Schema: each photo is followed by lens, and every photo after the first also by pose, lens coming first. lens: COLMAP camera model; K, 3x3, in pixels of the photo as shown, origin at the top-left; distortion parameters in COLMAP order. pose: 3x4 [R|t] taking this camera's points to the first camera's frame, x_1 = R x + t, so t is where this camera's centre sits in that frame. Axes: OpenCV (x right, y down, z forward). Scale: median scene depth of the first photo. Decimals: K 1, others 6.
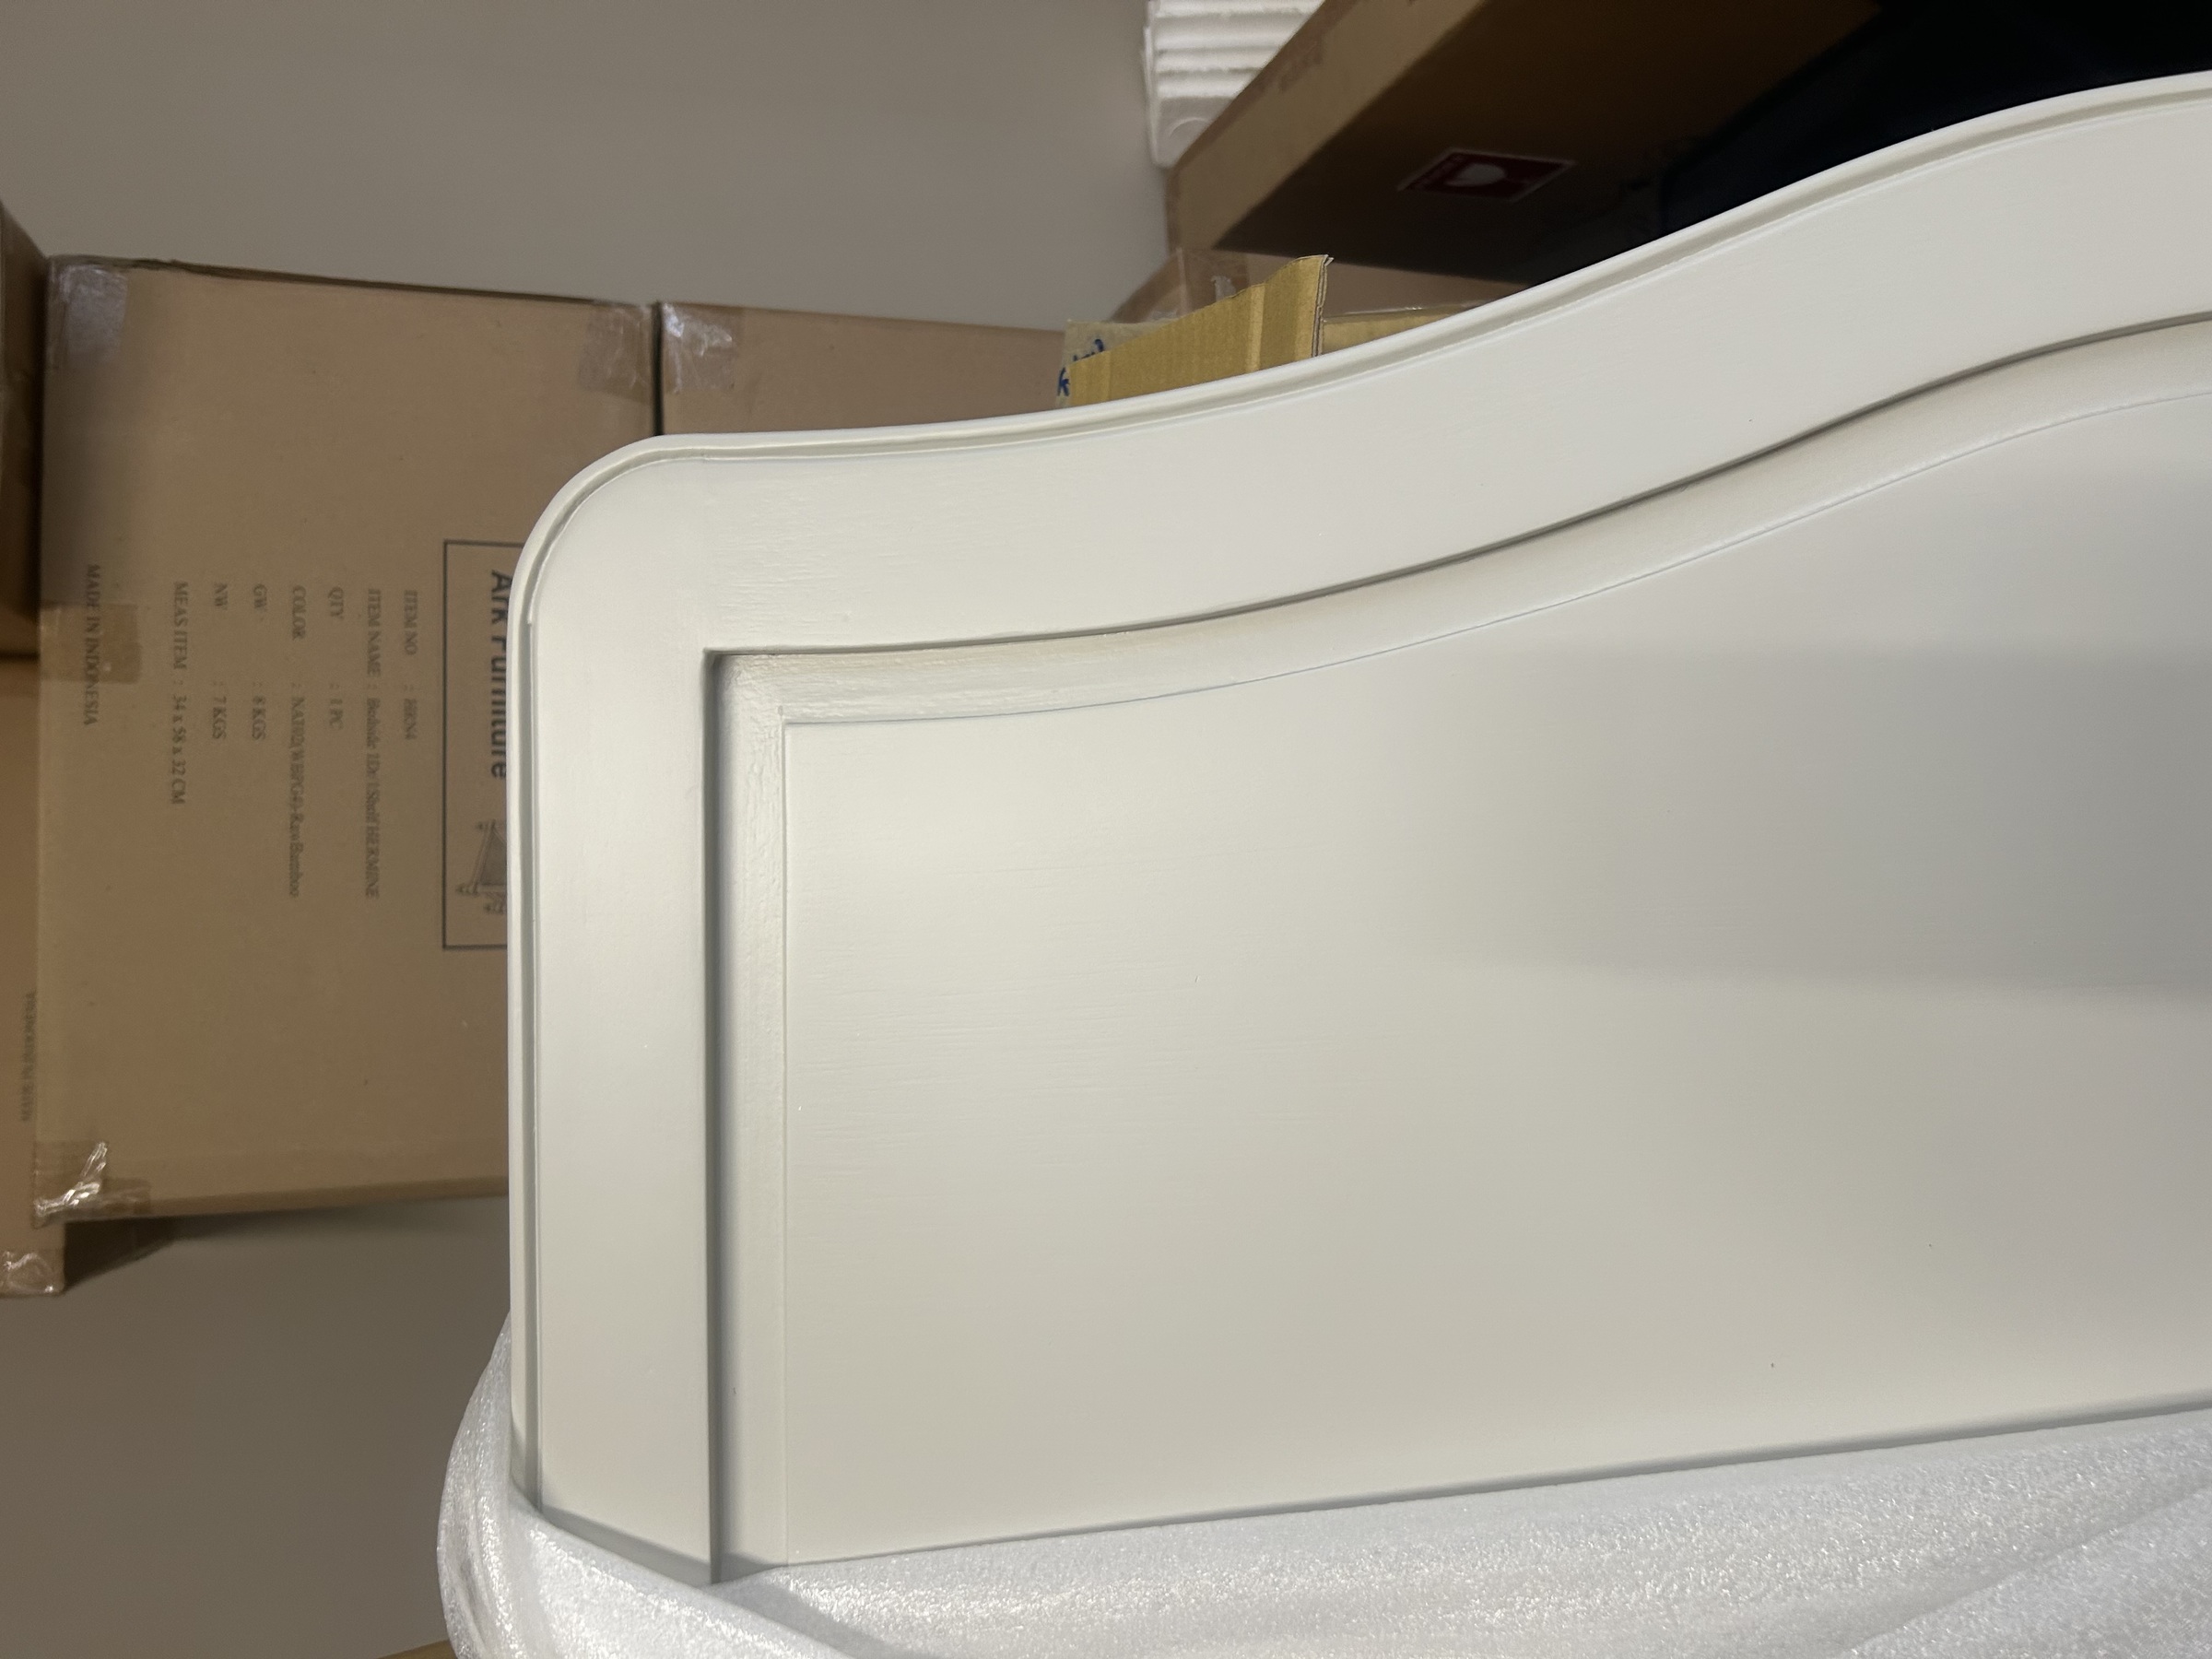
lens RADIAL K [[1668.5, 0, 1099.3], [0, 1668.5, 807.8], [0, 0, 1]] dist [0.034245, -0.045939]
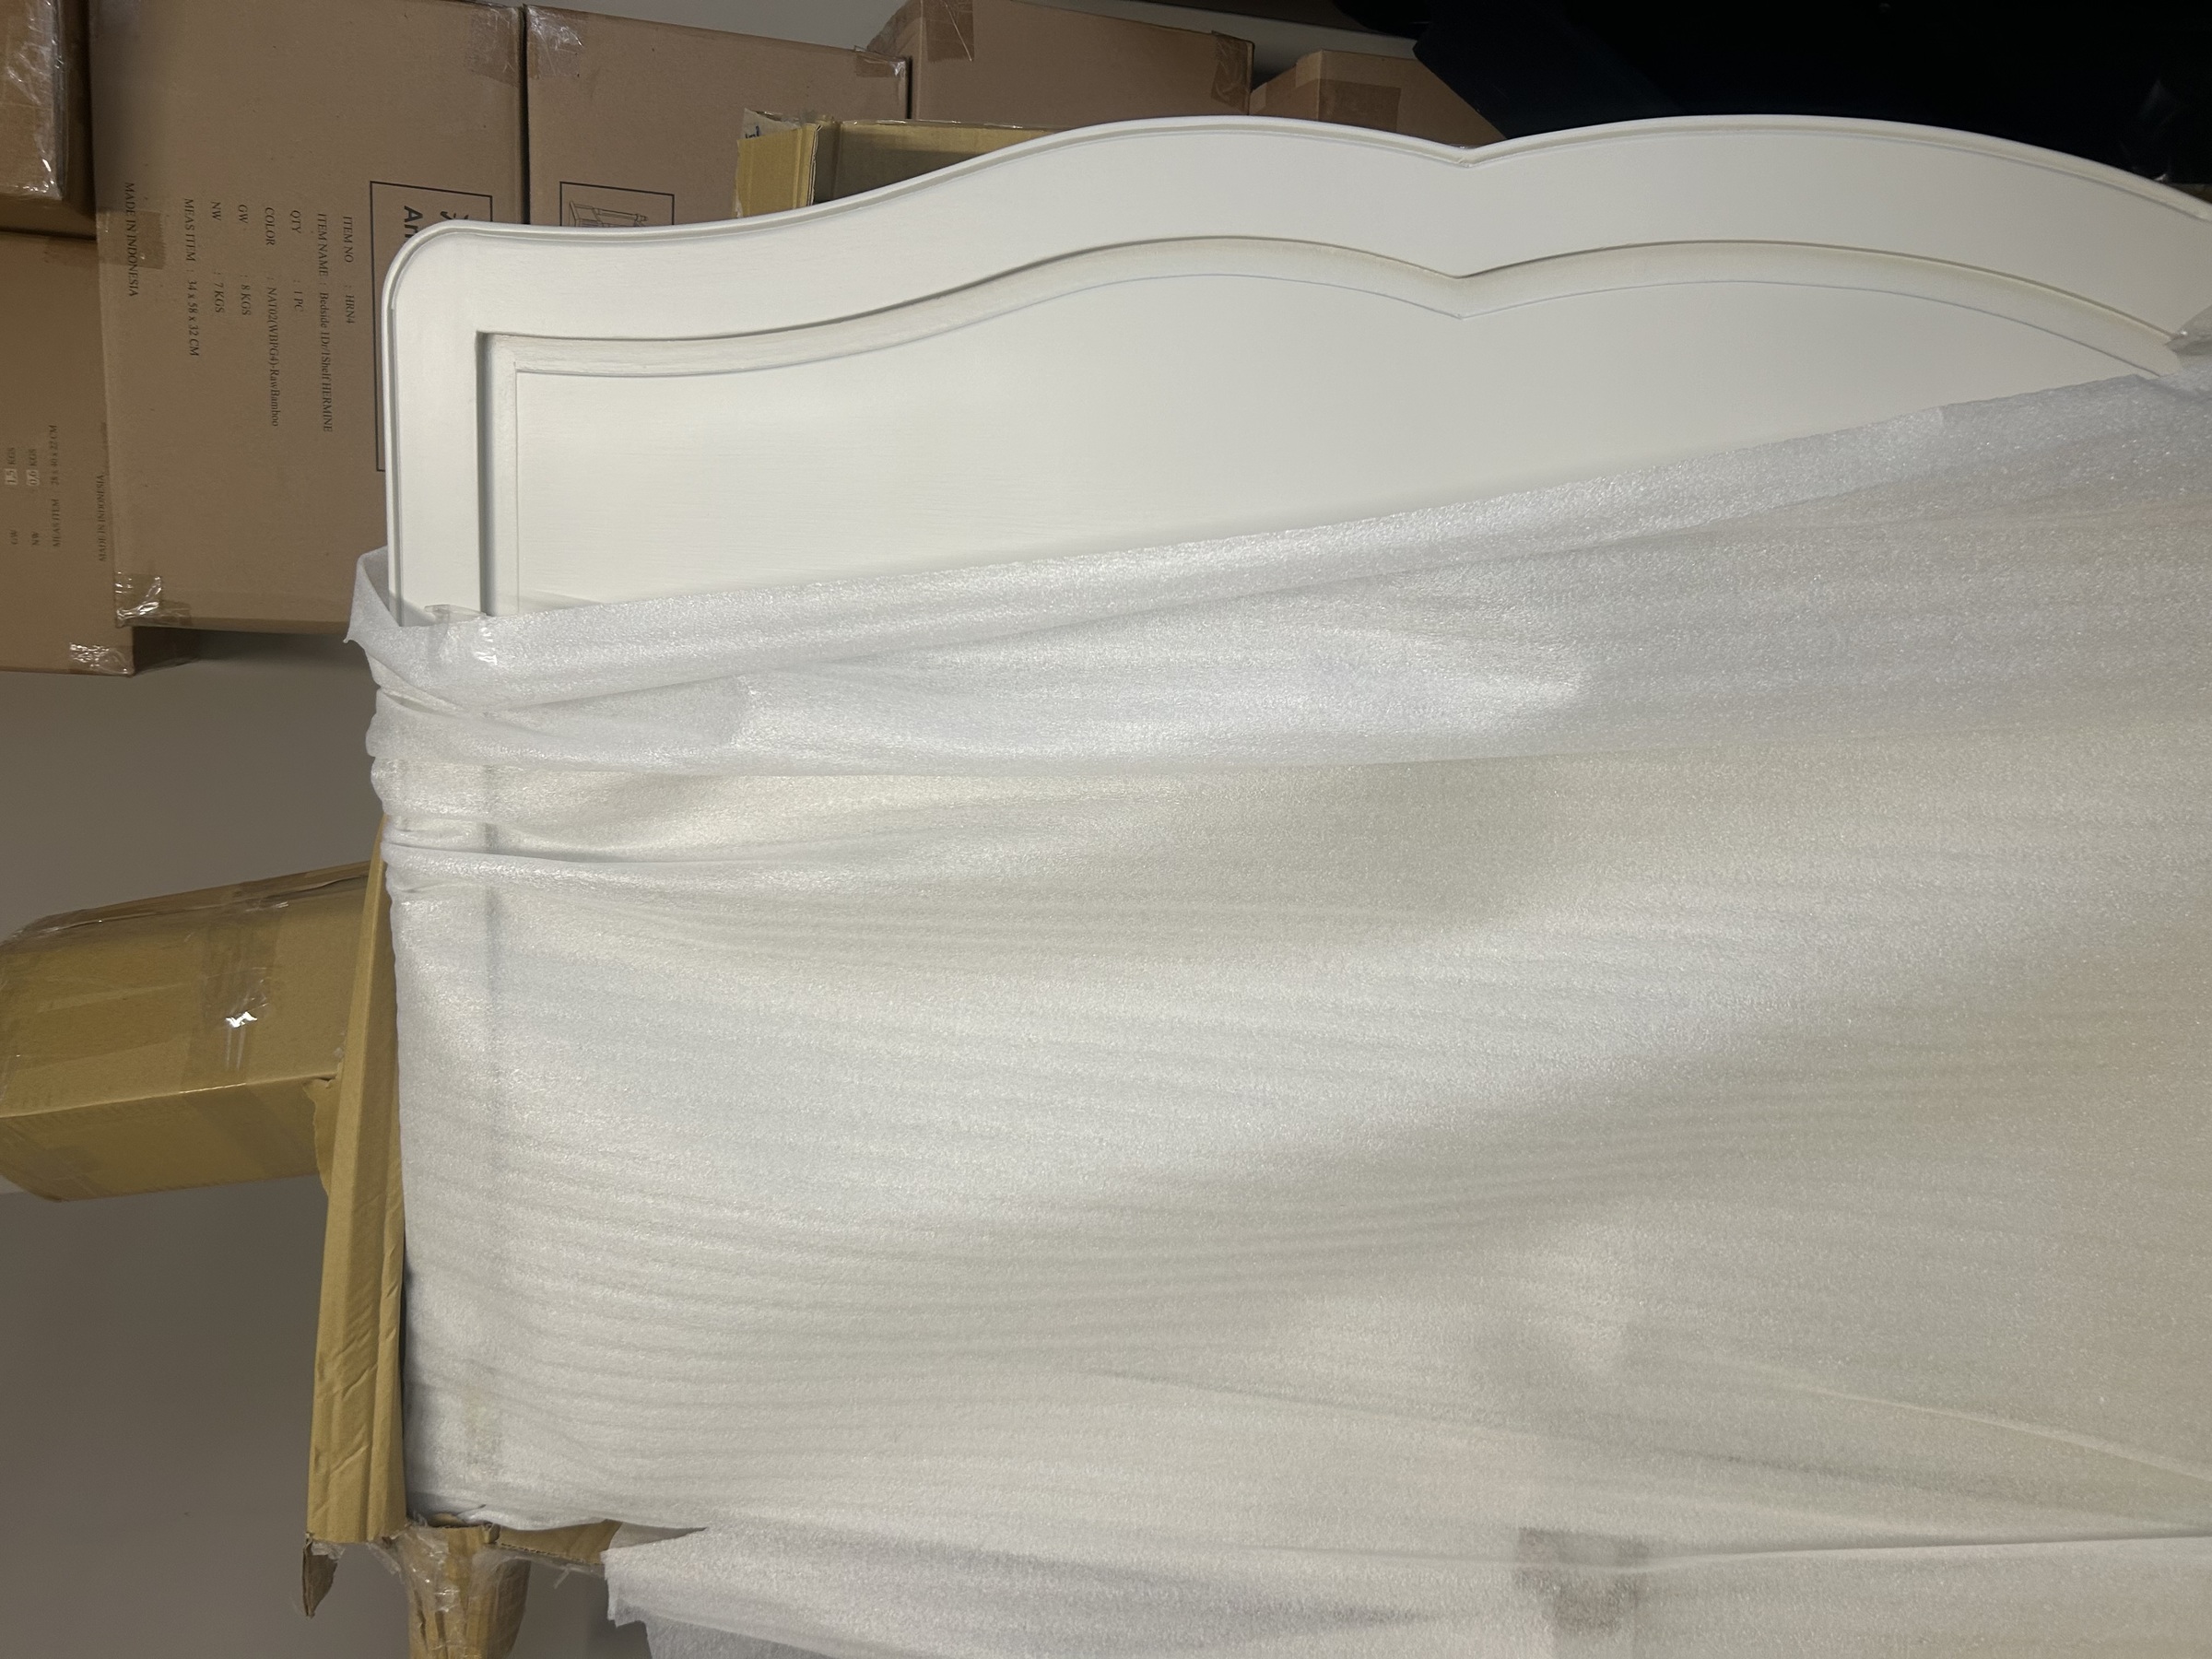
lens RADIAL K [[1668.5, 0, 1105.8], [0, 1668.5, 829.6], [0, 0, 1]] dist [0.034245, -0.045939]
pose [[0.996232, 0.082649, 0.026274, 0.256660], [-0.086609, 0.963782, 0.252235, -0.043298], [-0.004475, -0.253561, 0.967309, -0.560651]]
